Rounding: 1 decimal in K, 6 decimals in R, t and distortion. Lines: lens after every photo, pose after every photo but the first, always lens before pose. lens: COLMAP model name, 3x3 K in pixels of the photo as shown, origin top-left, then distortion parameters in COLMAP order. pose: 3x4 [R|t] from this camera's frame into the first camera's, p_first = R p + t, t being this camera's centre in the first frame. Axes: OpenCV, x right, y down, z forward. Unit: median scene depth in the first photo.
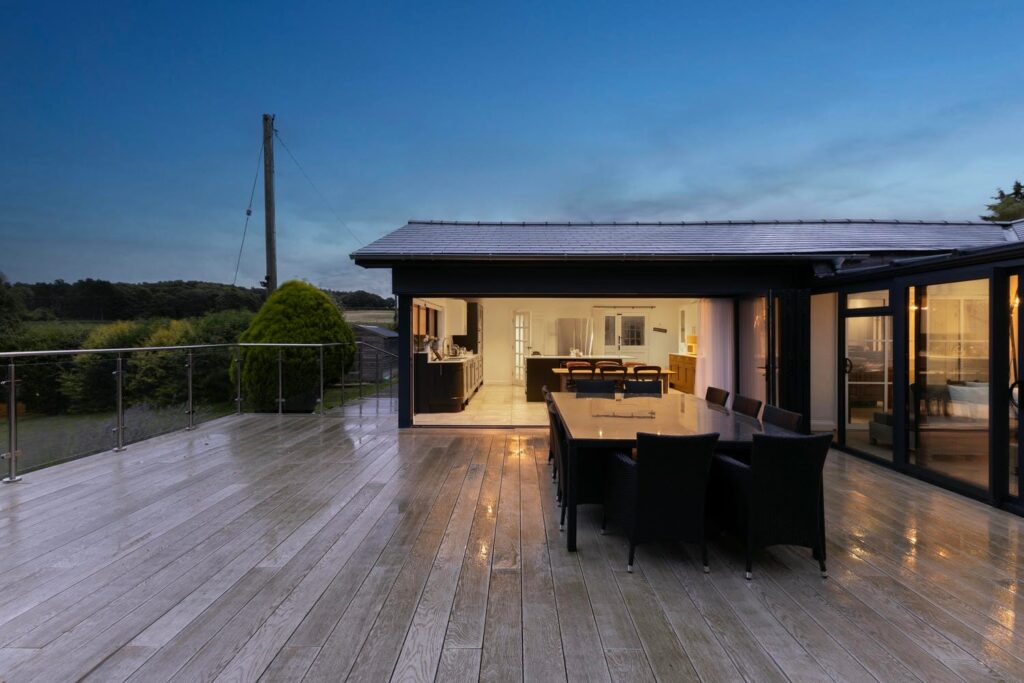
lens RADIAL K [[455.4, 0, 509.3], [0, 455.4, 336.9], [0, 0, 1]] dist [0.014768, 0.000256]
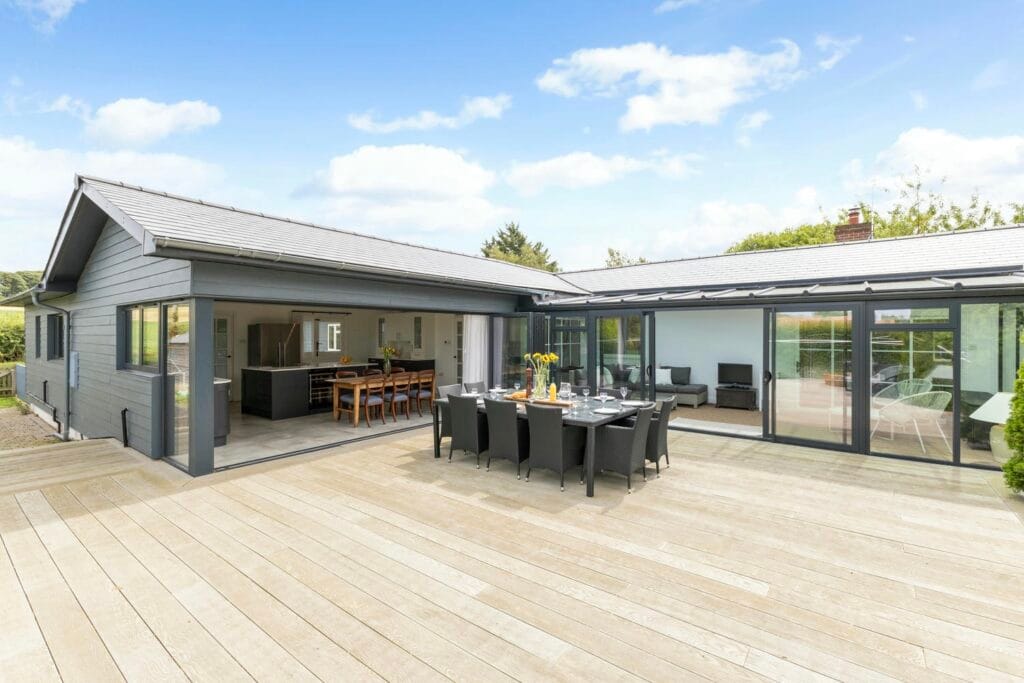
lens RADIAL K [[455.4, 0, 511.5], [0, 455.4, 334.7], [0, 0, 1]] dist [0.014768, 0.000256]
pose [[0.600769, -0.008560, 0.799376, -1.269744], [0.010001, 0.999945, 0.003191, -0.072033], [-0.799360, 0.006078, 0.600822, 0.320118]]
